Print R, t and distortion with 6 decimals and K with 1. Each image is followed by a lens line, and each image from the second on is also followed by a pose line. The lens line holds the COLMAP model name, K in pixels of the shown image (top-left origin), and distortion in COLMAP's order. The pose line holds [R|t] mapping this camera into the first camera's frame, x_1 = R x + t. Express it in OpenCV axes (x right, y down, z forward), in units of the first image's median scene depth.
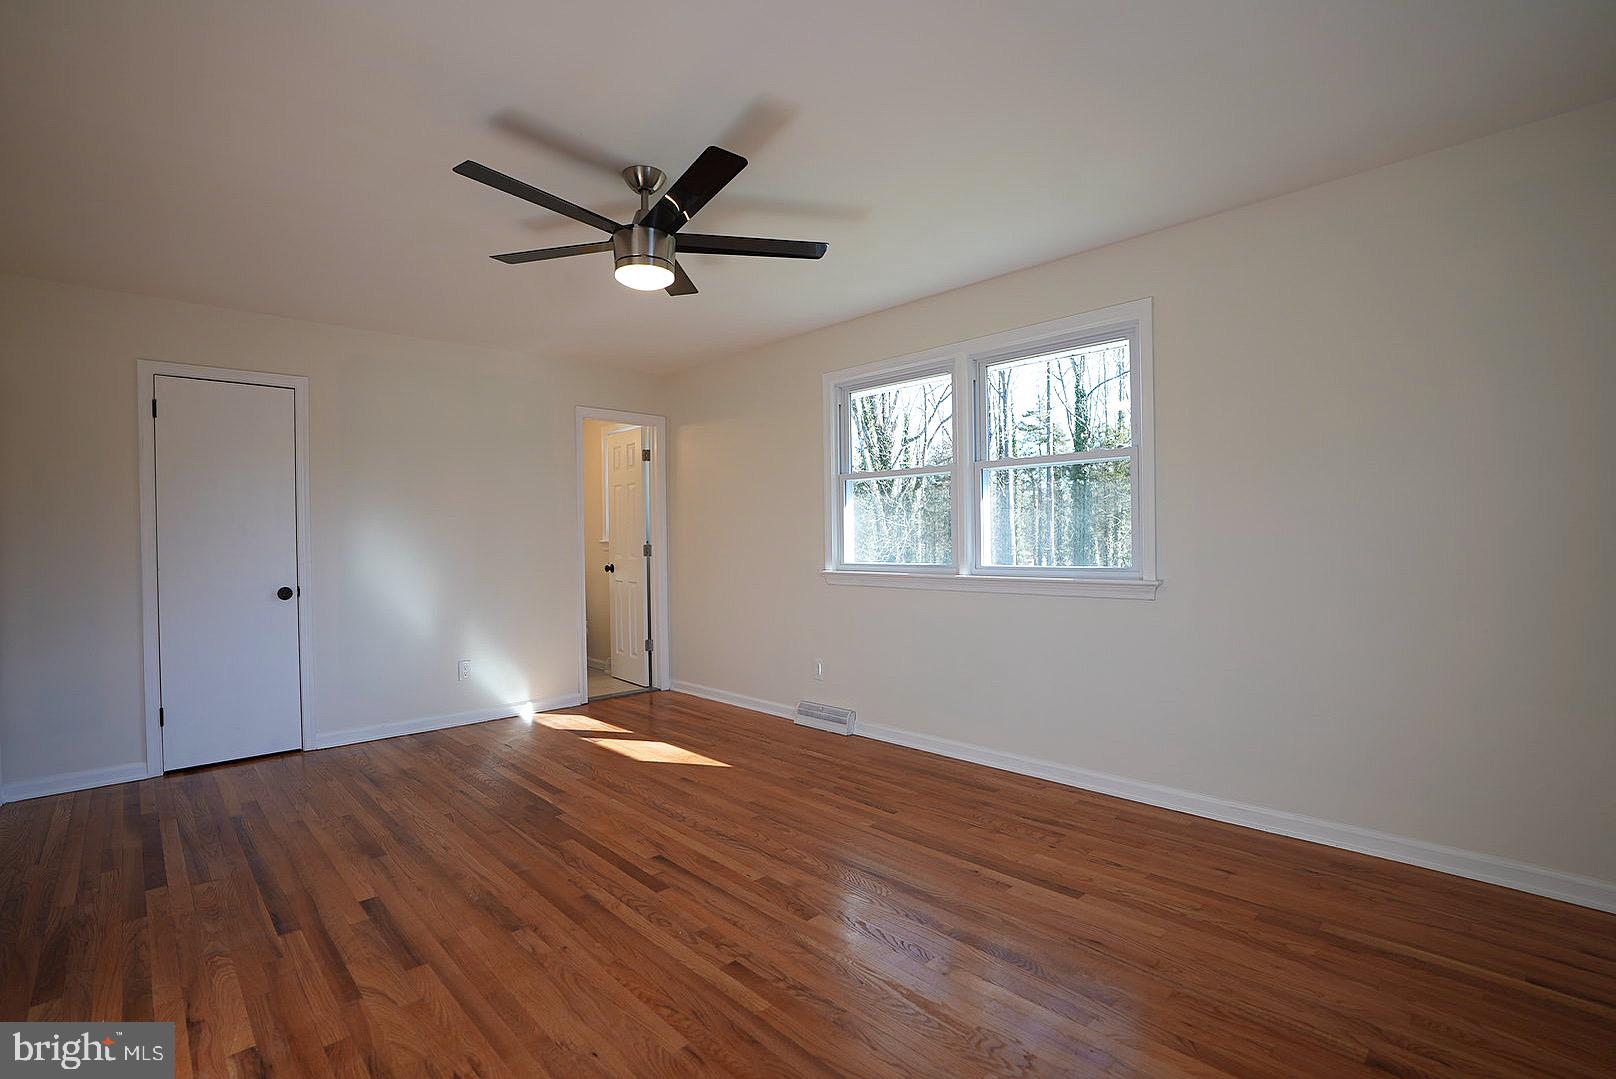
lens RADIAL K [[749.1, 0, 818.7], [0, 749.1, 546.1], [0, 0, 1]] dist [-0.074113, 0.032399]
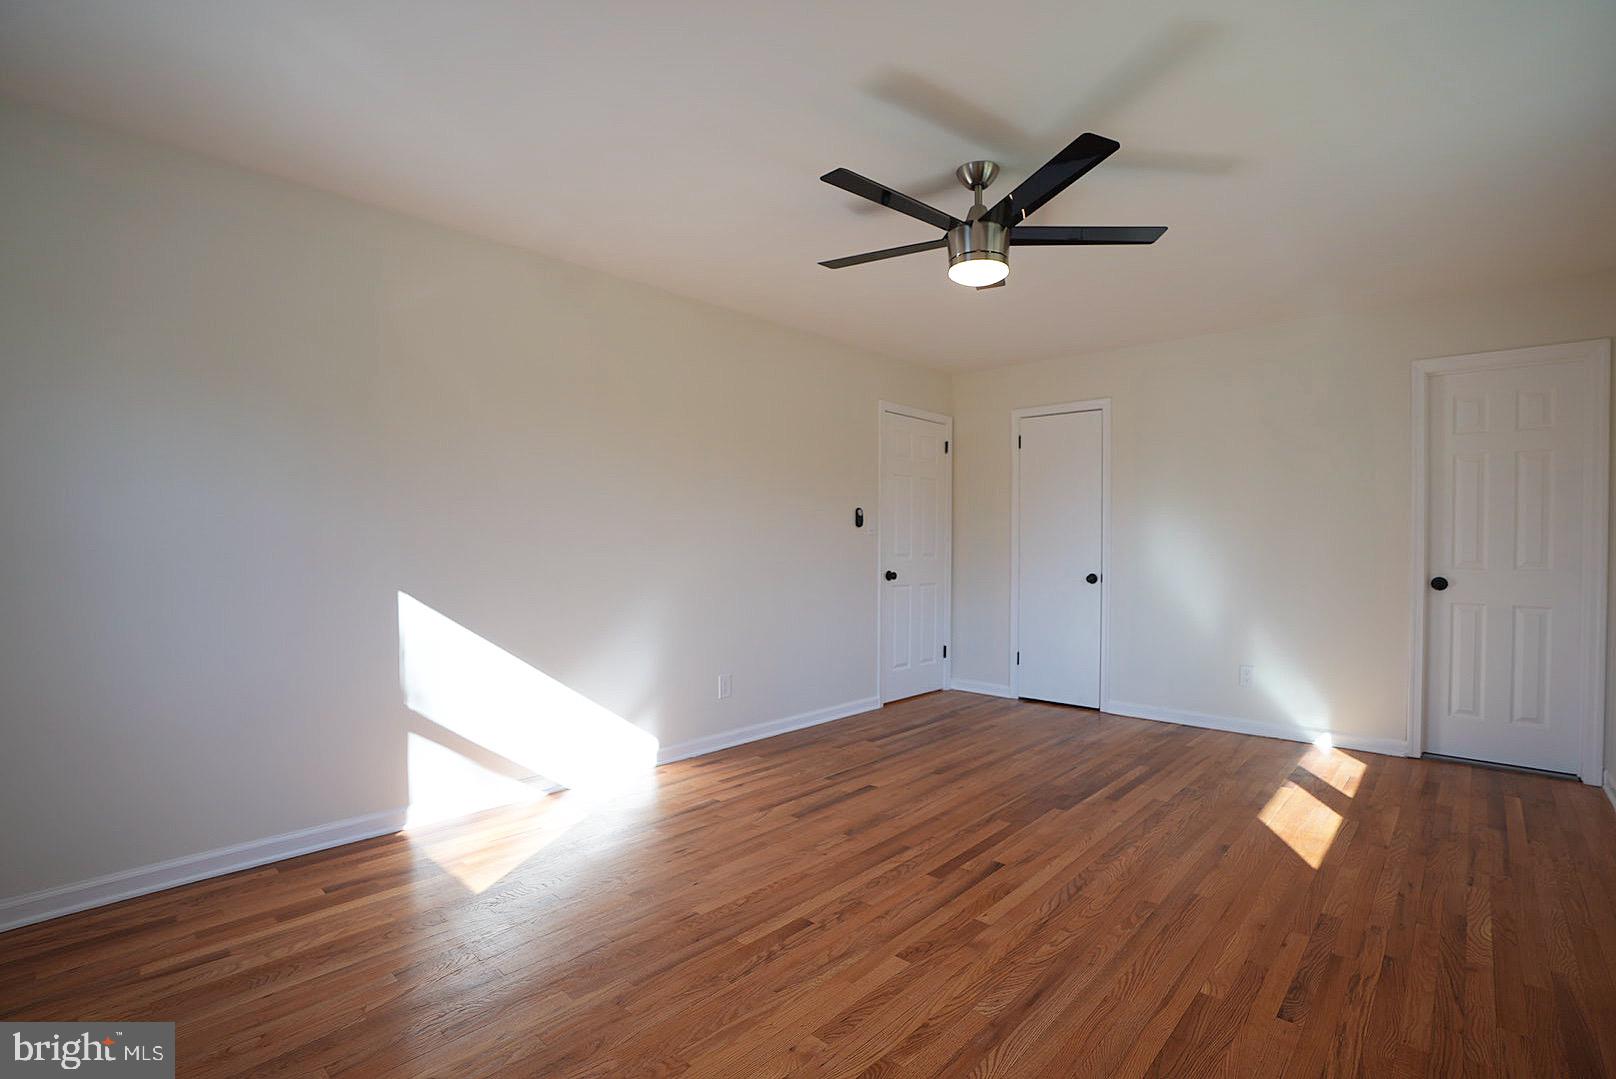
lens RADIAL K [[749.1, 0, 818.7], [0, 749.1, 546.1], [0, 0, 1]] dist [-0.074113, 0.032399]
pose [[0.061331, 0.020978, -0.997897, 0.715569], [-0.013480, 0.999705, 0.020188, -0.011724], [0.998026, 0.012214, 0.061596, 0.691786]]
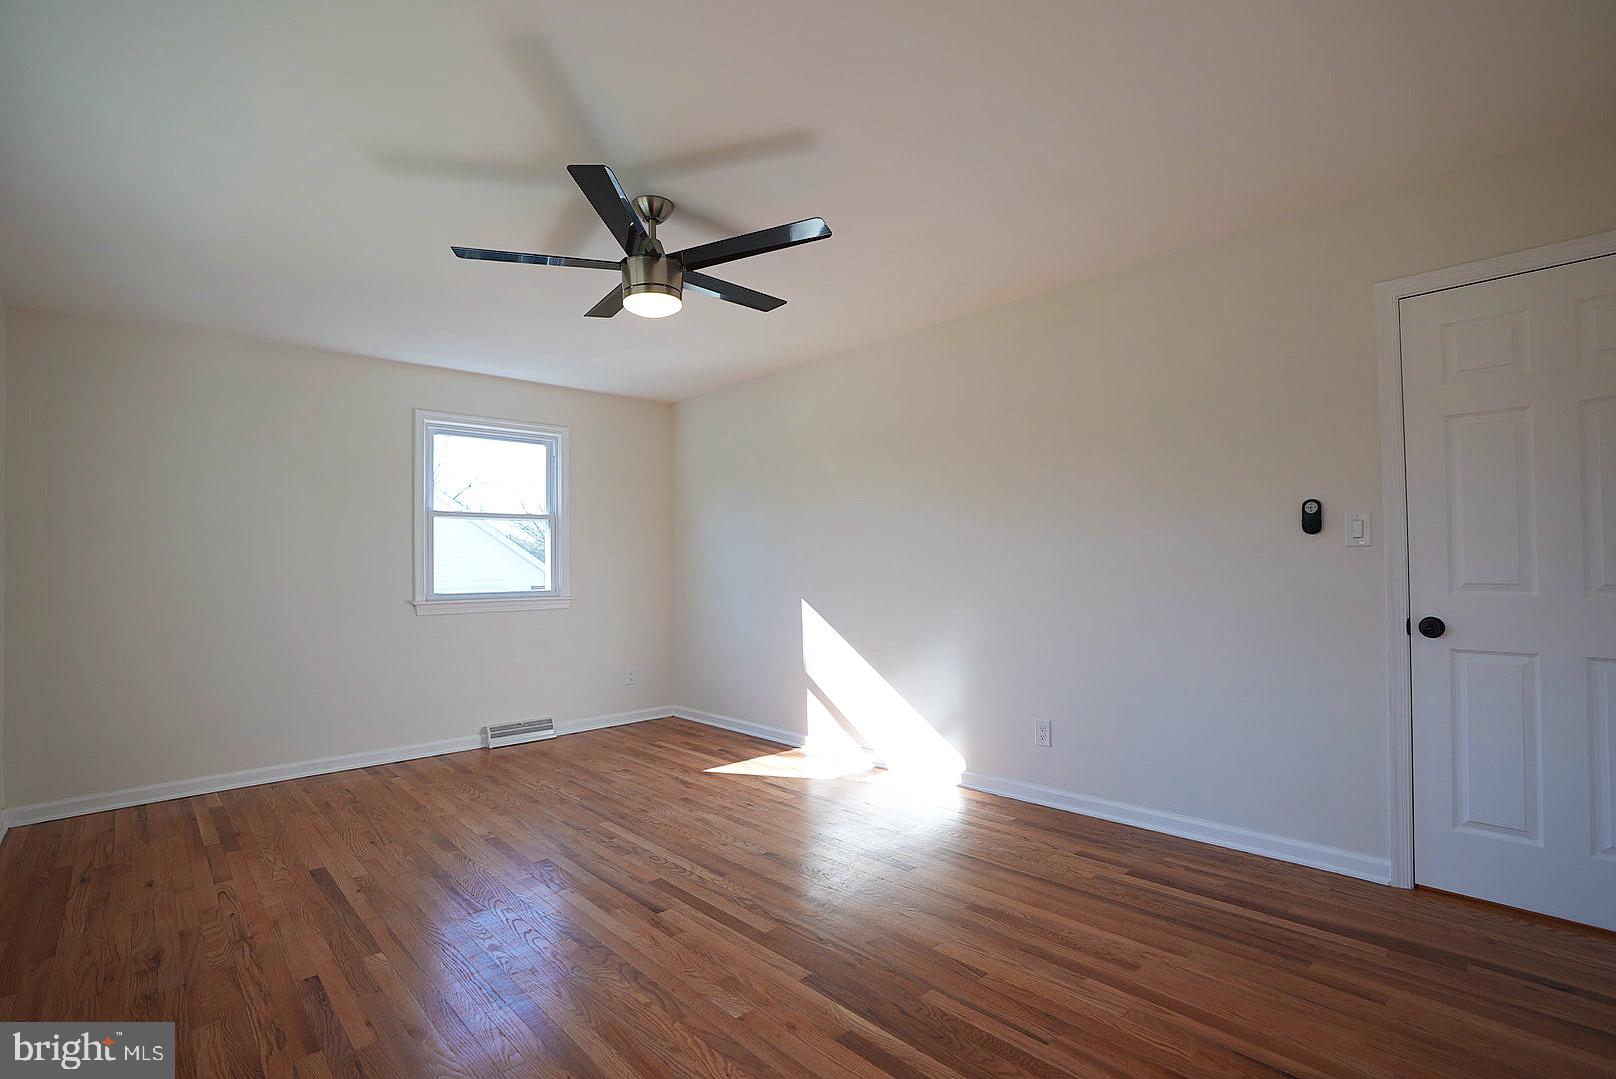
lens RADIAL K [[749.1, 0, 818.7], [0, 749.1, 546.1], [0, 0, 1]] dist [-0.074113, 0.032399]
pose [[-0.999461, 0.032180, 0.006558, -0.433601], [0.032064, 0.999340, -0.017096, -0.010059], [-0.007104, -0.016876, -0.999832, 1.902394]]
